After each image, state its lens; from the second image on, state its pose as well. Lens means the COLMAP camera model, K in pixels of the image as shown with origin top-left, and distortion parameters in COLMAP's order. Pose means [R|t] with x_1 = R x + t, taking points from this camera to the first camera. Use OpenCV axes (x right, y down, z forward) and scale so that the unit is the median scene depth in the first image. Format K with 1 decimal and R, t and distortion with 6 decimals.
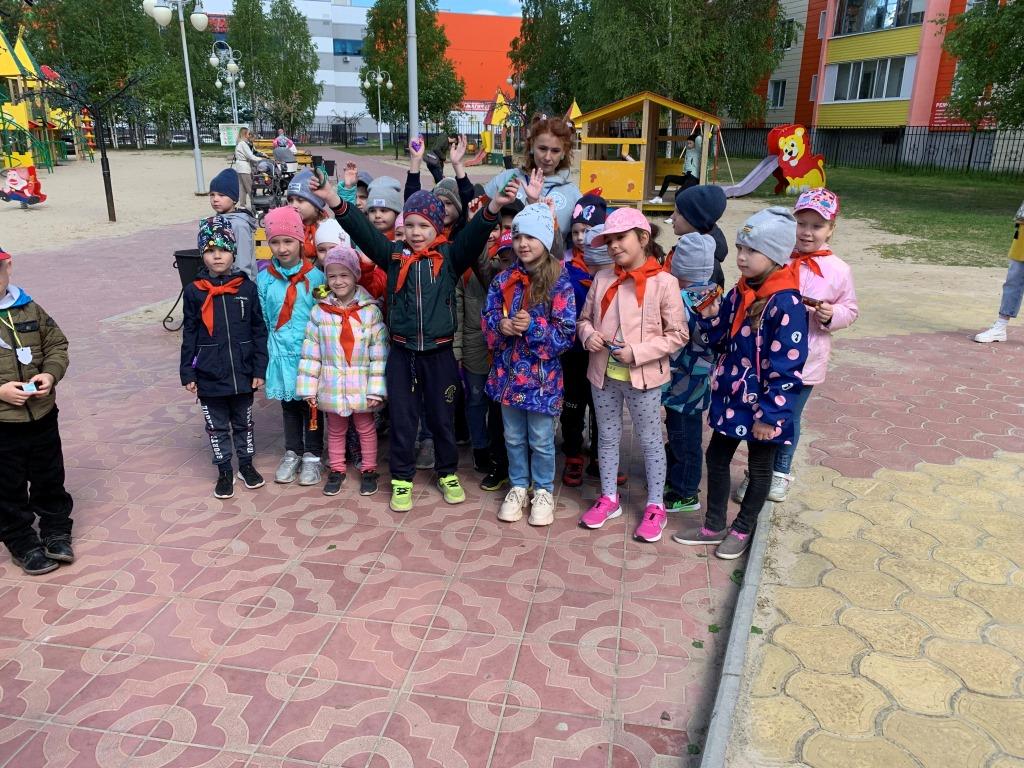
lens RADIAL K [[781.3, 0, 523.1], [0, 781.3, 388.3], [0, 0, 1]] dist [-0.011048, 0.009840]
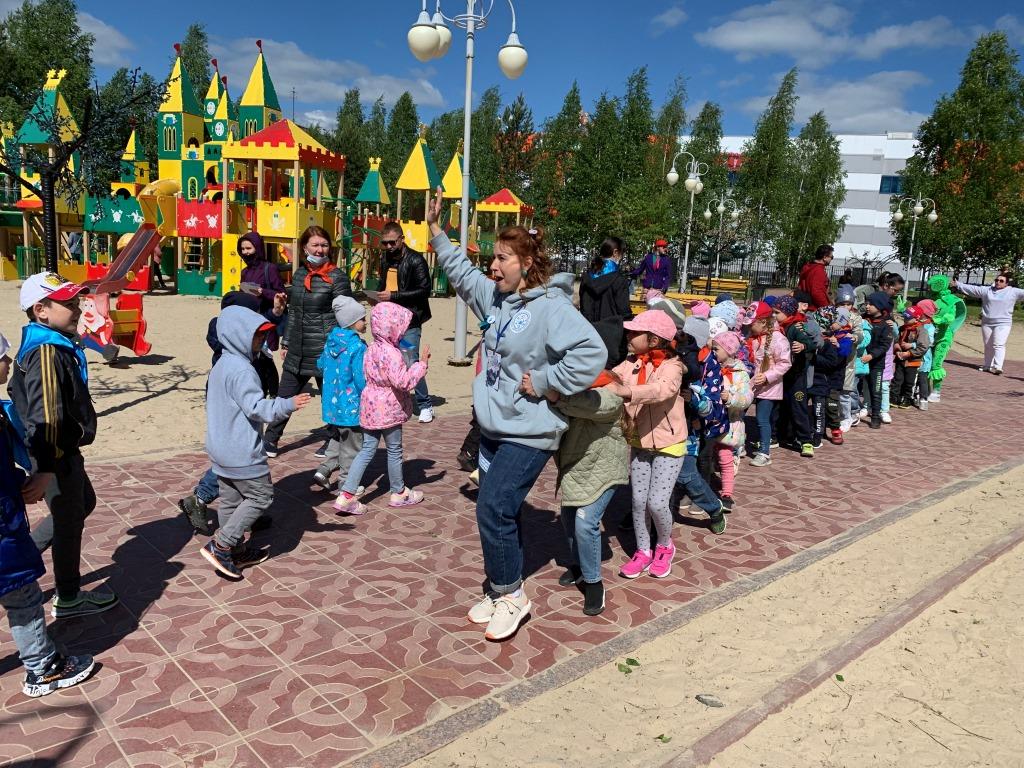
lens RADIAL K [[784.1, 0, 514.8], [0, 784.1, 383.8], [0, 0, 1]] dist [0.000390, -0.008063]
pose [[0.786658, 0.131899, -0.603136, -0.025810], [-0.238984, 0.965809, -0.100492, -0.094397], [0.569259, 0.223193, 0.791283, 0.295986]]
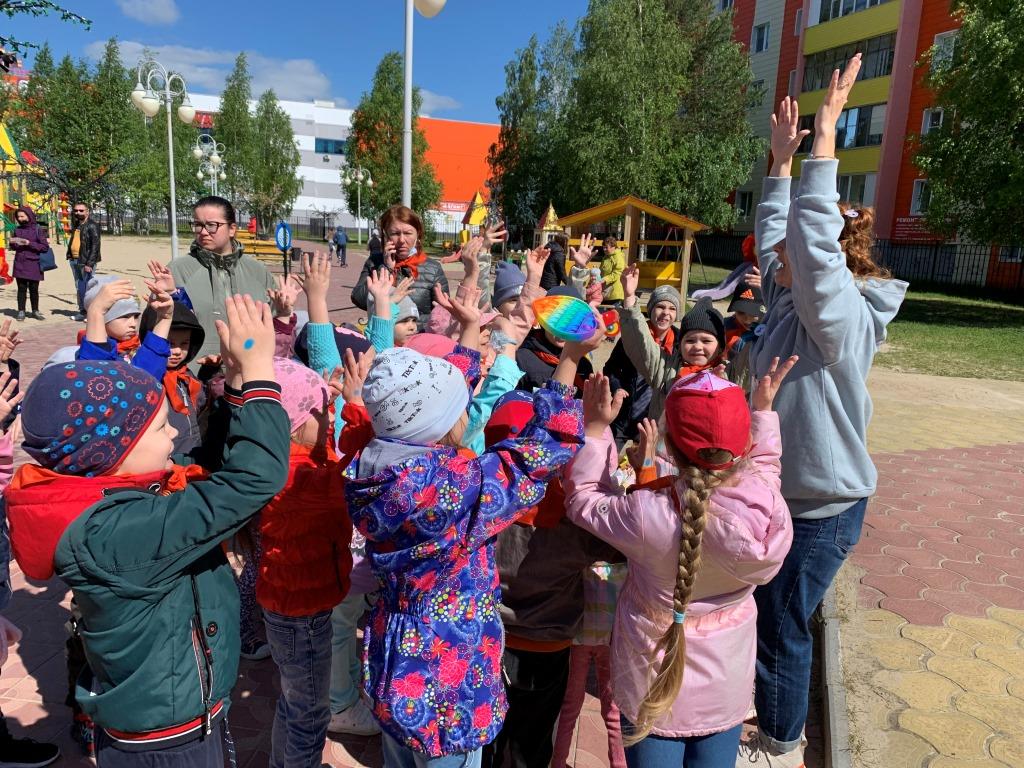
lens RADIAL K [[784.1, 0, 514.8], [0, 784.1, 383.8], [0, 0, 1]] dist [0.000390, -0.008063]
pose [[0.999149, 0.027857, 0.030409, -0.006947], [-0.023787, 0.991637, -0.126850, -0.003429], [-0.033689, 0.126019, 0.991456, 0.013741]]
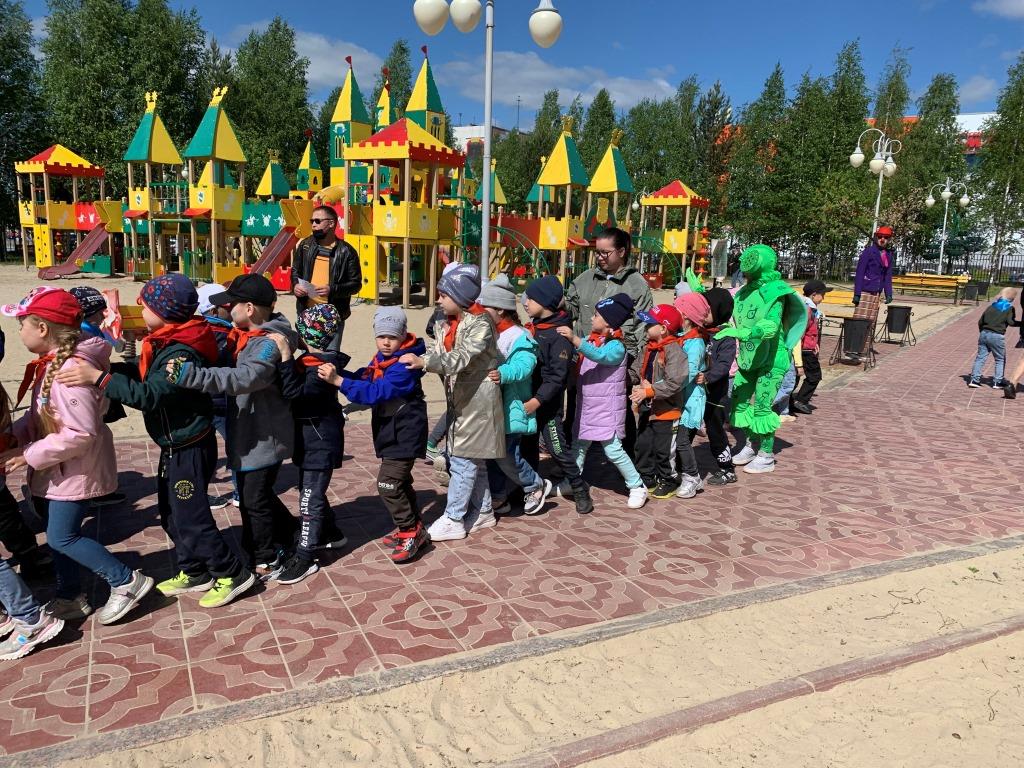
lens RADIAL K [[774.1, 0, 510.5], [0, 774.1, 397.2], [0, 0, 1]] dist [-0.002583, -0.006400]
pose [[0.576780, 0.166105, -0.799834, 0.000101], [-0.285419, 0.958379, -0.006792, -0.115152], [0.765415, 0.232205, 0.600183, 0.360579]]
